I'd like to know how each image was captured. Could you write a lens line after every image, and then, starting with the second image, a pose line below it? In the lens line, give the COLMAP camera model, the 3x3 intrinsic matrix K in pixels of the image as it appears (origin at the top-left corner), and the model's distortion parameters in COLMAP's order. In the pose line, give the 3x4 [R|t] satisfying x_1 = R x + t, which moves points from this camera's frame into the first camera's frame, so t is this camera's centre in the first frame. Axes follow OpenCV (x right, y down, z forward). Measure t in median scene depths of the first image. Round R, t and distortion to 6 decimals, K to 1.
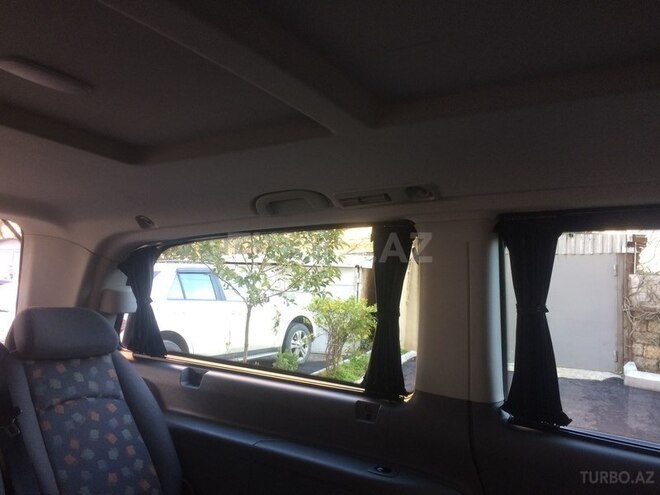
lens RADIAL K [[560.9, 0, 330.0], [0, 560.9, 247.5], [0, 0, 1]] dist [0.078071, -0.102266]
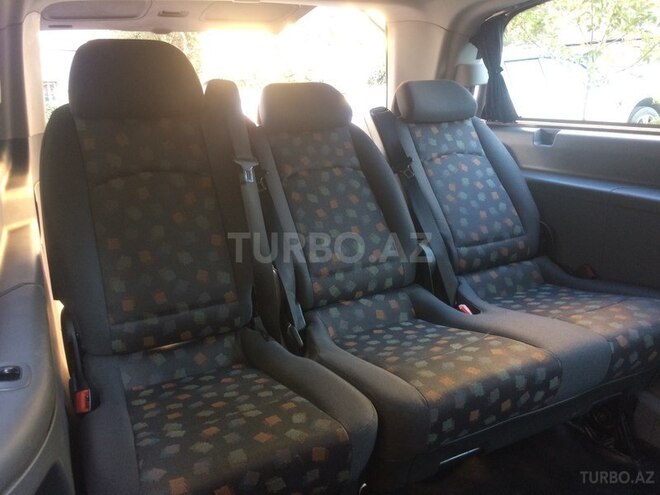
lens RADIAL K [[560.9, 0, 330.0], [0, 560.9, 247.5], [0, 0, 1]] dist [0.078071, -0.102266]
pose [[0.853485, 0.052248, -0.518492, -0.007014], [0.127971, 0.943480, 0.305727, 0.014579], [0.505160, -0.327285, 0.798560, -0.044945]]
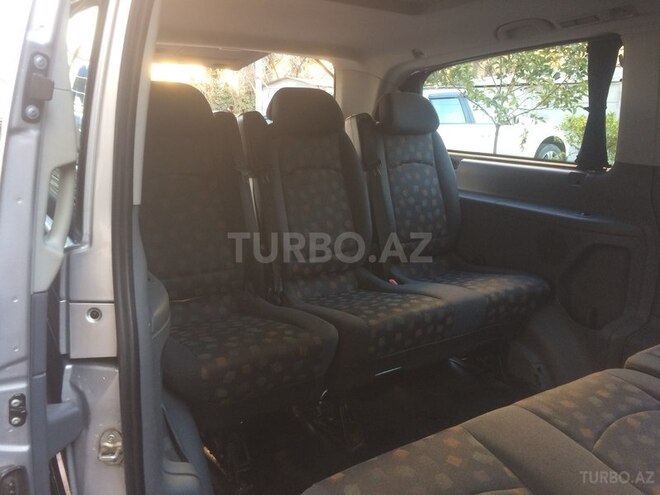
lens RADIAL K [[560.9, 0, 330.0], [0, 560.9, 247.5], [0, 0, 1]] dist [0.078071, -0.102266]
pose [[0.909038, 0.048827, -0.413844, 0.026503], [0.075260, 0.957544, 0.278289, 0.002720], [0.409862, -0.284122, 0.866769, -0.145901]]
